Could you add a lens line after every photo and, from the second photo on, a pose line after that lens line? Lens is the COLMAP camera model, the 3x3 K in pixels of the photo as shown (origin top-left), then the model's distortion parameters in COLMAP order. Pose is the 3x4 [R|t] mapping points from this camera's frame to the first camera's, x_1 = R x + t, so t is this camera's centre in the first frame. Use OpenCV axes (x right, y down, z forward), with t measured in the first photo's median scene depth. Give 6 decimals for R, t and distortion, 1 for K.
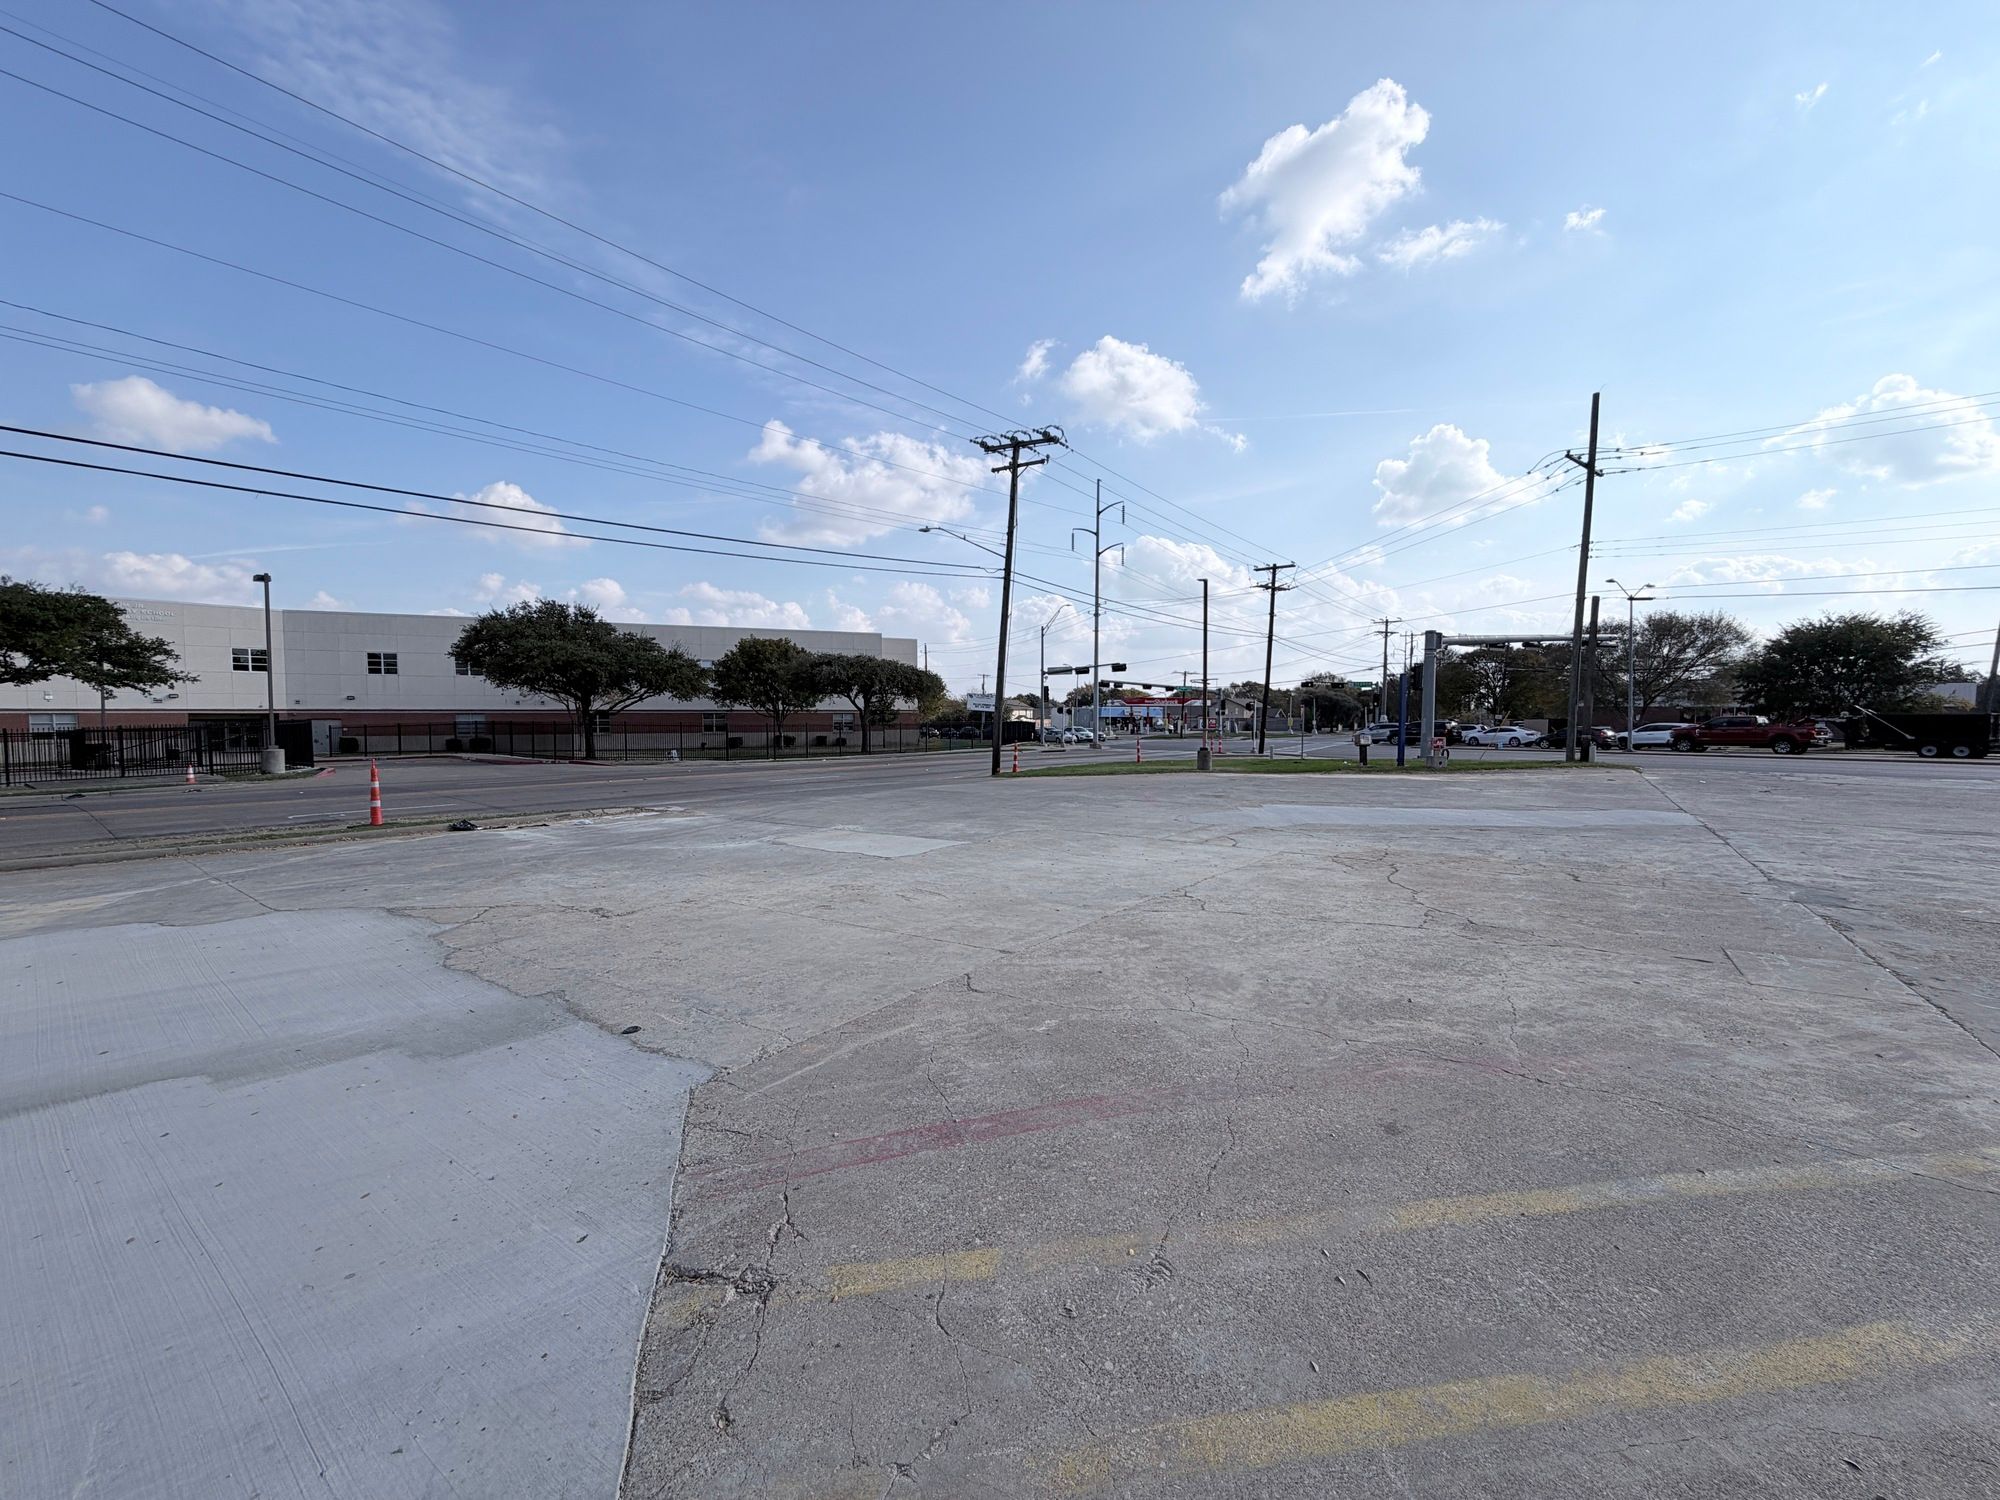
lens RADIAL K [[794.2, 0, 987.5], [0, 794.2, 741.0], [0, 0, 1]] dist [-0.001747, 0.000035]
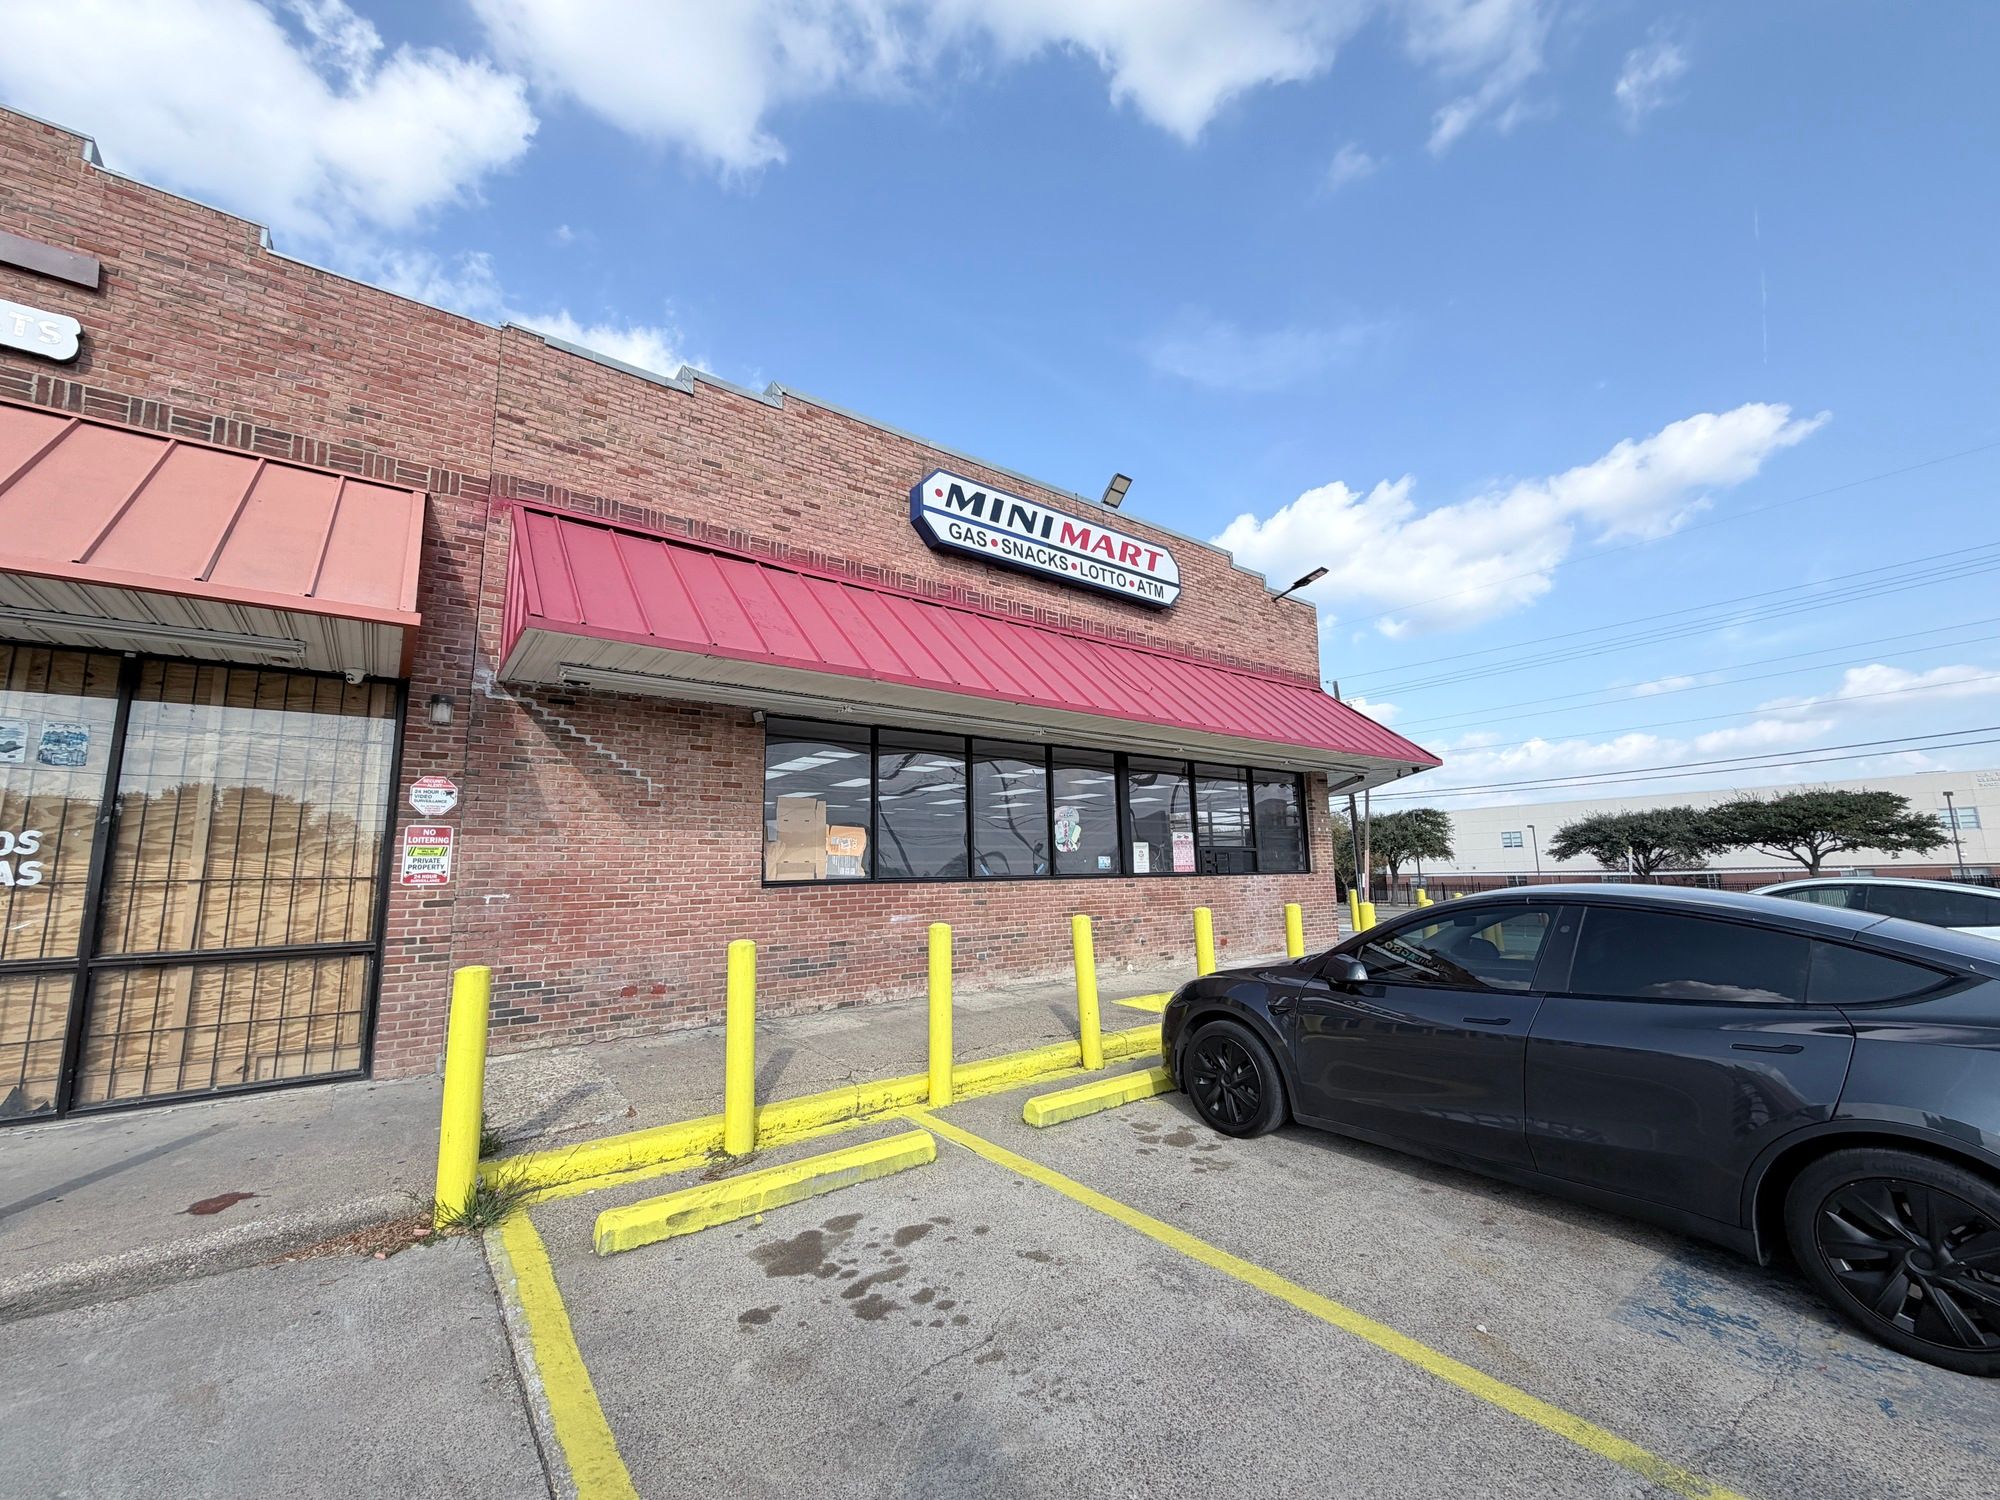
lens RADIAL K [[794.2, 0, 987.5], [0, 794.2, 741.0], [0, 0, 1]] dist [-0.001747, 0.000035]
pose [[-0.293092, -0.161885, -0.942279, 0.831161], [-0.019524, 0.986369, -0.163387, 0.005937], [0.955885, -0.029490, -0.292258, -0.206035]]
